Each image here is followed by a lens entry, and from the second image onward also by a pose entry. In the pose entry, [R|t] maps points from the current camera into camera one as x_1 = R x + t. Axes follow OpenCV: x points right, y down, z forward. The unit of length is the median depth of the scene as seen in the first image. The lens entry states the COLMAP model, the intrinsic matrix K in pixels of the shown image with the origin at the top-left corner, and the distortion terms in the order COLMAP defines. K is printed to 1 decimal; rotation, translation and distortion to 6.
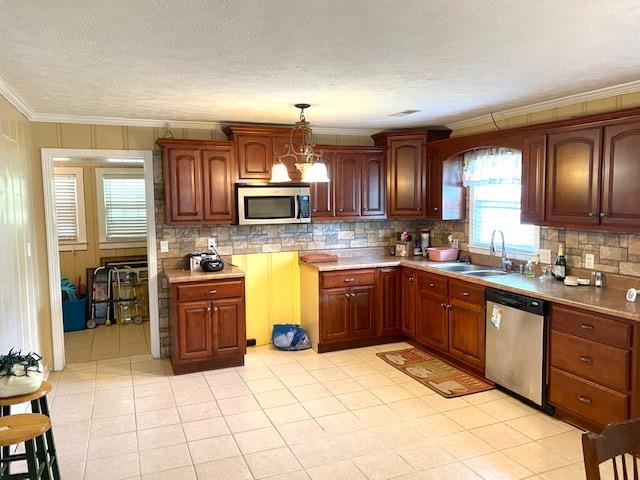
lens RADIAL K [[493.3, 0, 317.5], [0, 493.3, 235.5], [0, 0, 1]] dist [0.046324, -0.038416]
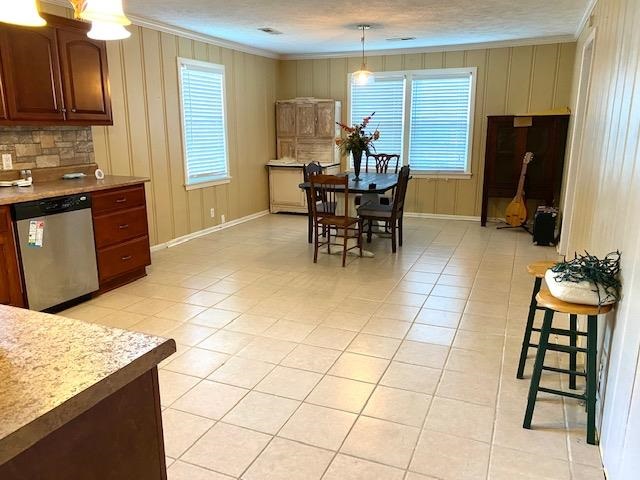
lens RADIAL K [[493.3, 0, 320.2], [0, 493.3, 240.7], [0, 0, 1]] dist [0.046324, -0.038416]
pose [[-0.710136, -0.144898, 0.688993, -0.454598], [0.071991, 0.958521, 0.275781, -0.020578], [-0.700374, 0.245443, -0.670249, 0.971900]]
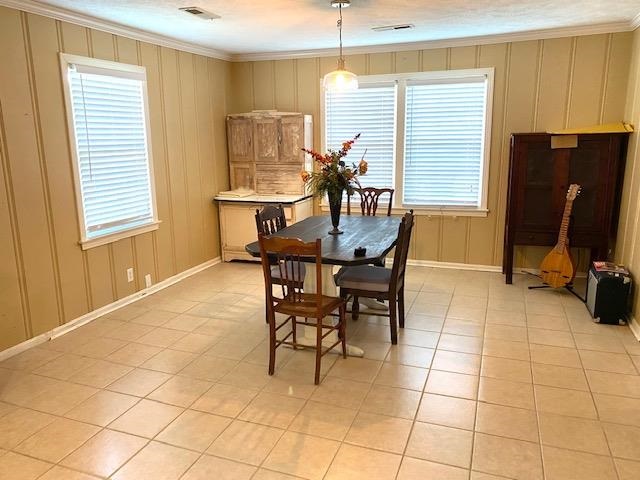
lens RADIAL K [[493.3, 0, 317.1], [0, 493.3, 236.3], [0, 0, 1]] dist [0.046324, -0.038416]
pose [[-0.735653, -0.114309, 0.667644, -0.256059], [0.080981, 0.963746, 0.254236, -0.025126], [-0.672501, 0.241096, -0.699725, 0.736349]]
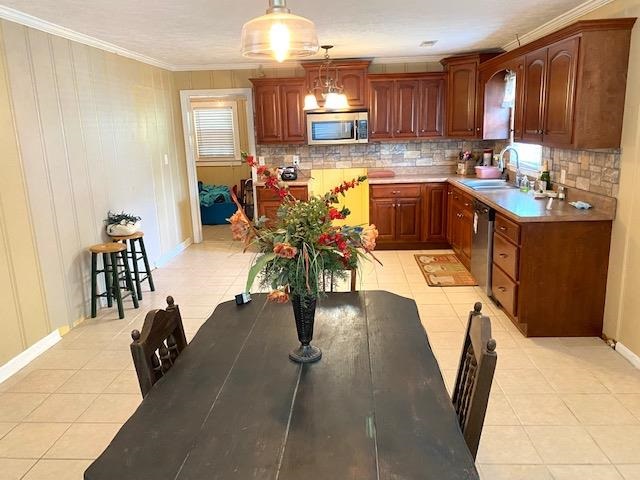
lens RADIAL K [[493.3, 0, 318.4], [0, 493.3, 244.9], [0, 0, 1]] dist [0.046324, -0.038416]
pose [[0.902901, 0.084170, -0.421527, 0.410417], [-0.013302, 0.985643, 0.168320, 0.017512], [0.429642, -0.146370, 0.891058, -0.162265]]
